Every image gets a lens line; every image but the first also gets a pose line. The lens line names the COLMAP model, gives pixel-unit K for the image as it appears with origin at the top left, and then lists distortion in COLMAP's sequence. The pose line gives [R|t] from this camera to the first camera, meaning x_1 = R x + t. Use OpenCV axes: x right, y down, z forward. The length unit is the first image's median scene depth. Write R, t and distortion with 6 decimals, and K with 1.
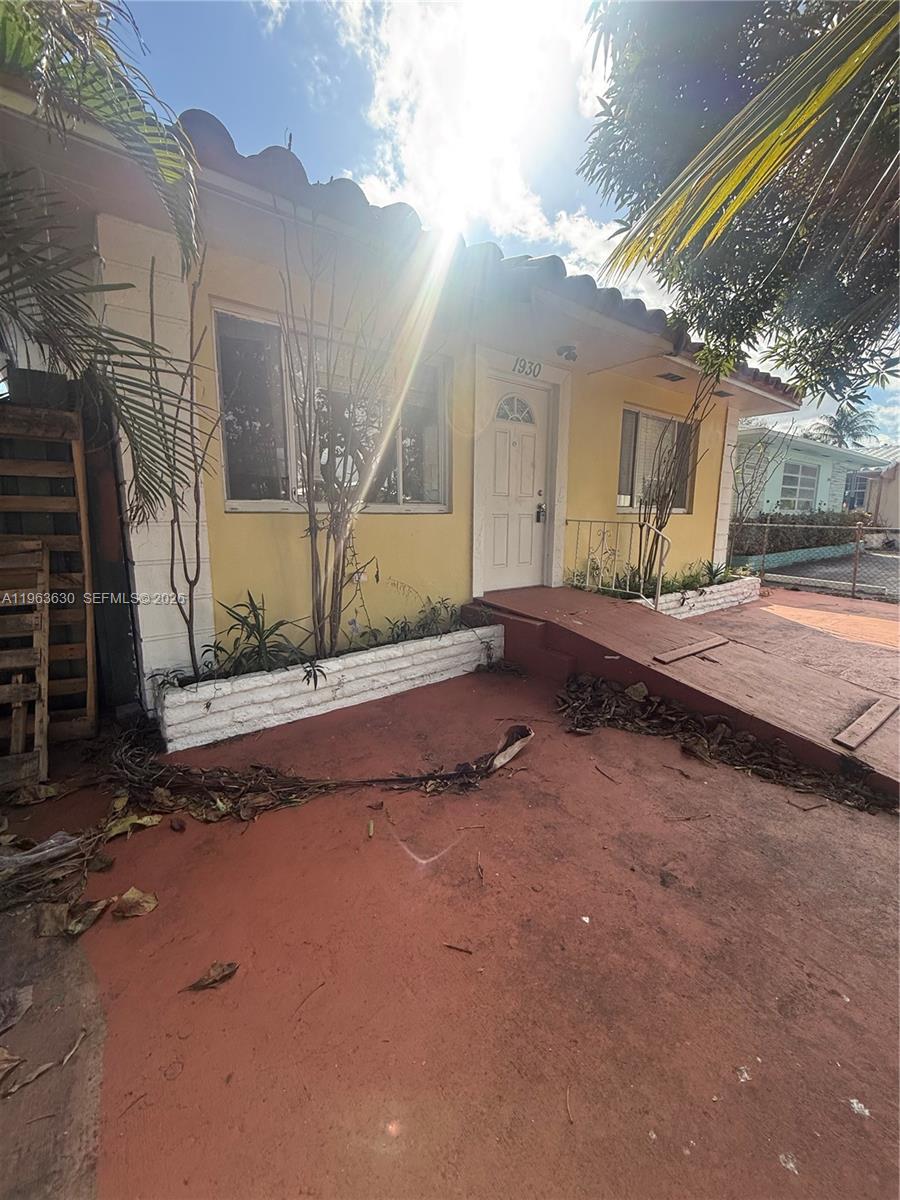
lens RADIAL K [[479.9, 0, 449.1], [0, 479.9, 592.9], [0, 0, 1]] dist [-0.000861, 0.000428]
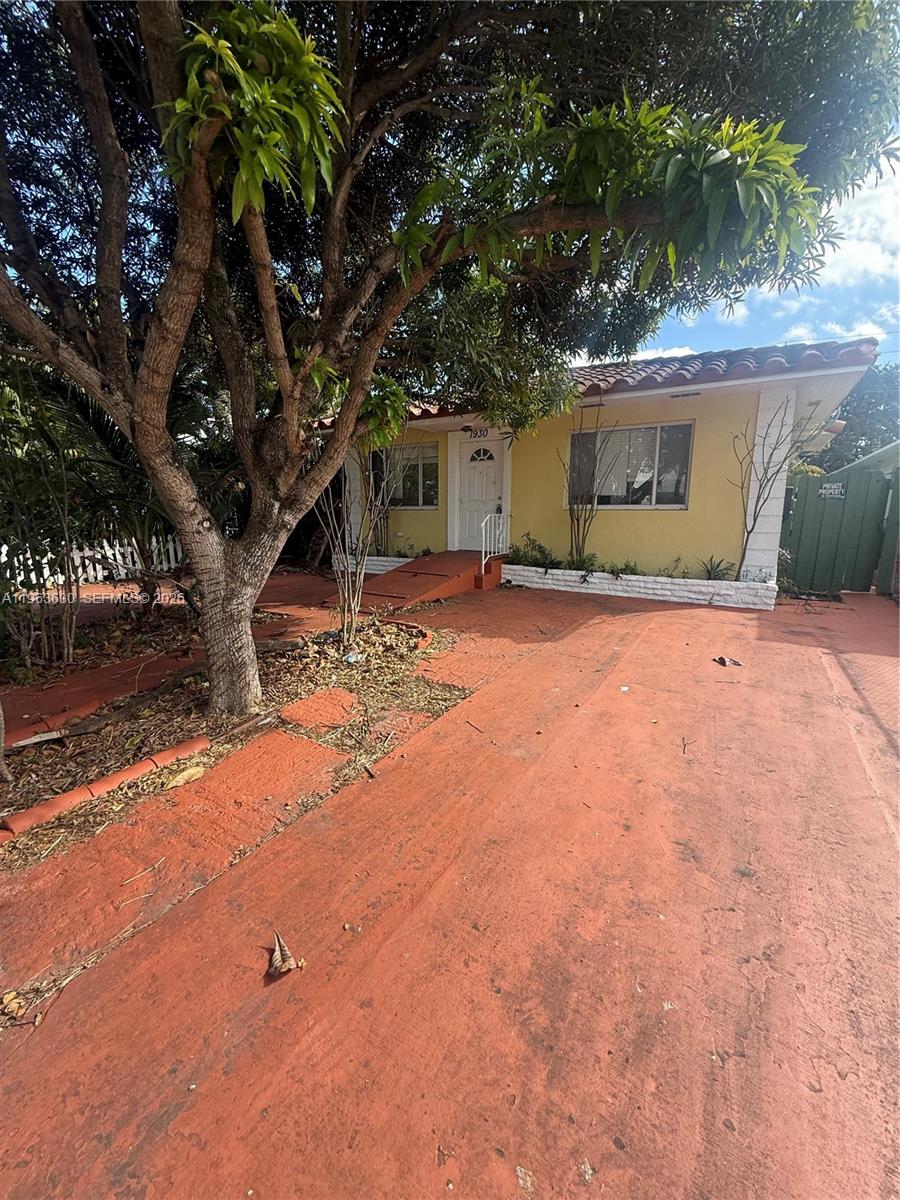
lens RADIAL K [[479.9, 0, 455.5], [0, 479.9, 587.5], [0, 0, 1]] dist [-0.000861, 0.000428]
pose [[0.350134, 0.142409, -0.925811, 2.494400], [-0.157105, 0.983303, 0.091836, -0.034386], [0.923431, 0.113295, 0.366661, 0.355559]]
